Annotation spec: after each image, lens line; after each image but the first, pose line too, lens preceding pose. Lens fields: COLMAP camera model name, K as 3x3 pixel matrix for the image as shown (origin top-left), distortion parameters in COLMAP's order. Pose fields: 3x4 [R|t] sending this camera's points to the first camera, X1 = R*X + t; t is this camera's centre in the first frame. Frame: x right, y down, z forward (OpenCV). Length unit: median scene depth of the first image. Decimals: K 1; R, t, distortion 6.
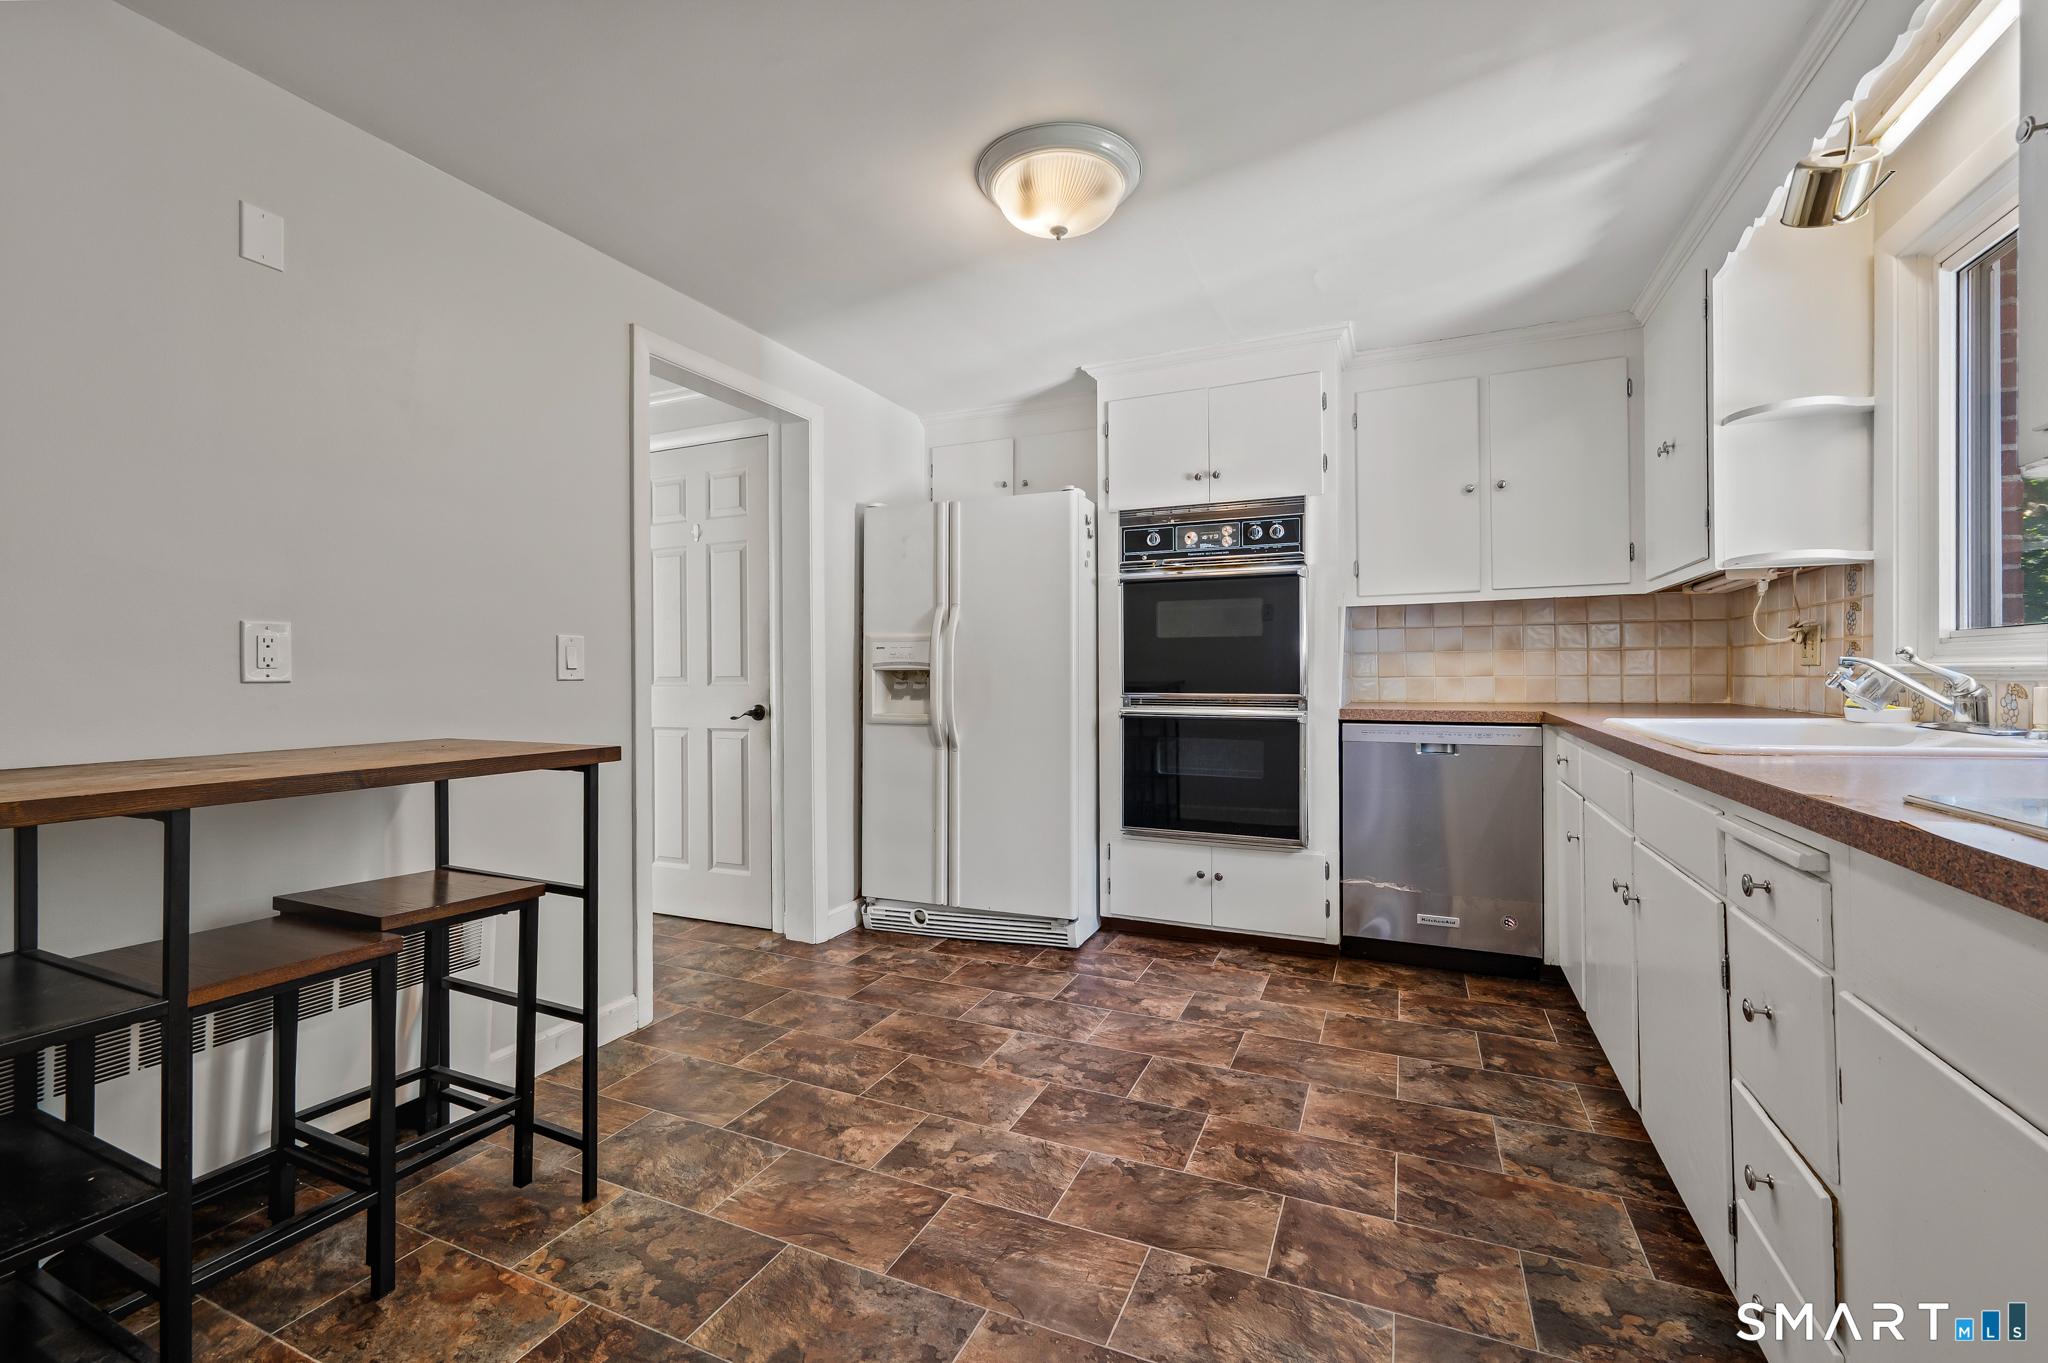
lens RADIAL K [[813.4, 0, 1042.7], [0, 813.4, 679.1], [0, 0, 1]] dist [-0.001541, -0.000064]
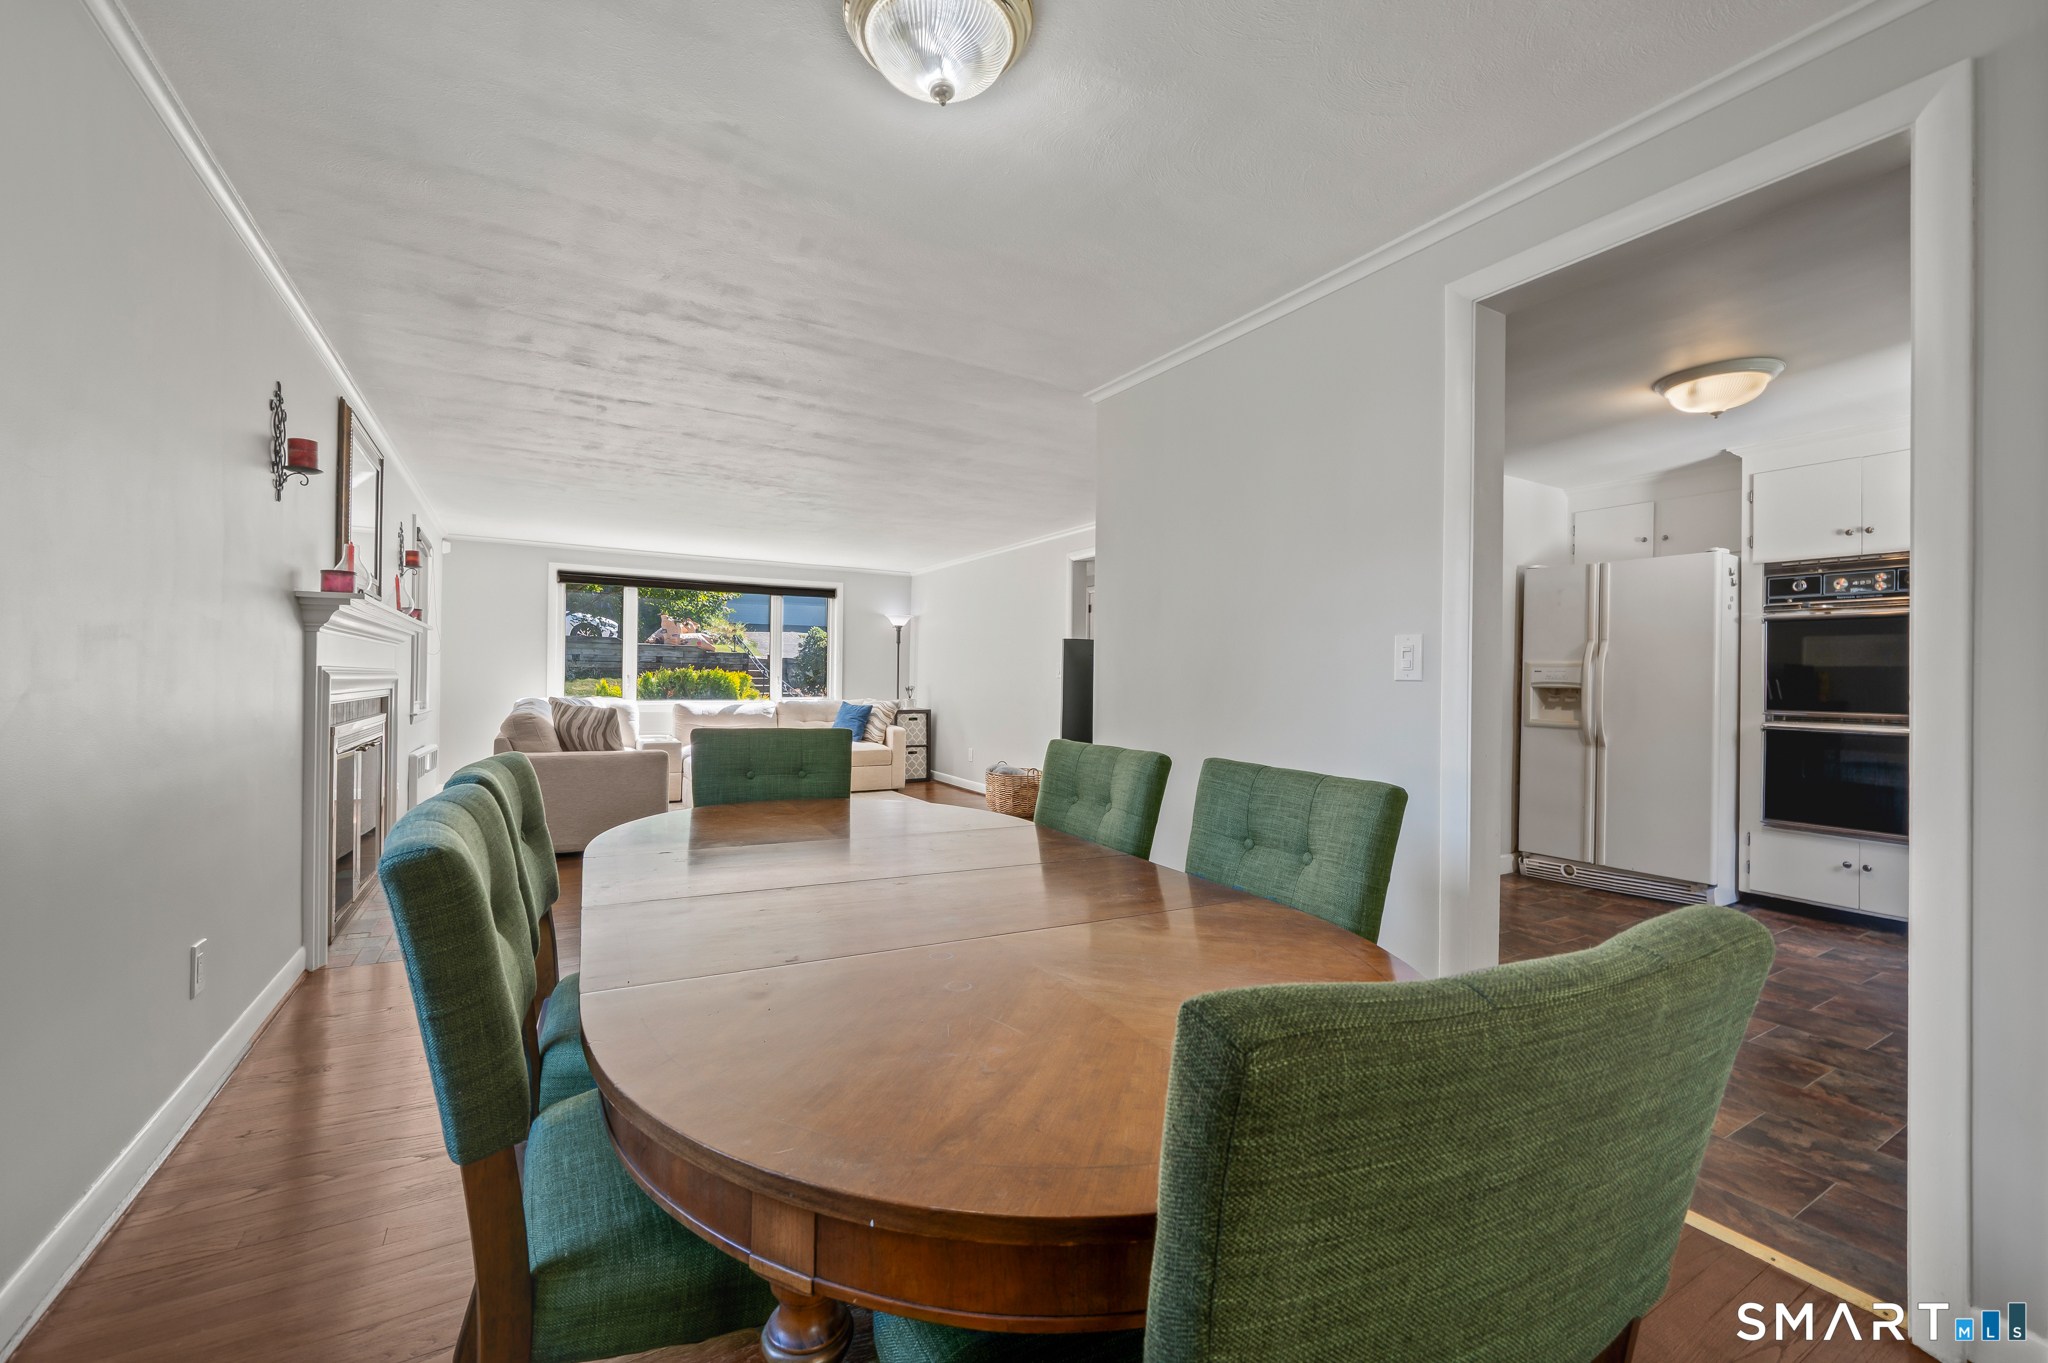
lens RADIAL K [[837.7, 0, 1066.4], [0, 837.7, 677.5], [0, 0, 1]] dist [-0.001655, -0.000218]
pose [[0.825892, 0.014203, -0.563649, -0.068579], [-0.020937, 0.999766, -0.005485, -0.004028], [0.563440, 0.016331, 0.825996, -0.710326]]
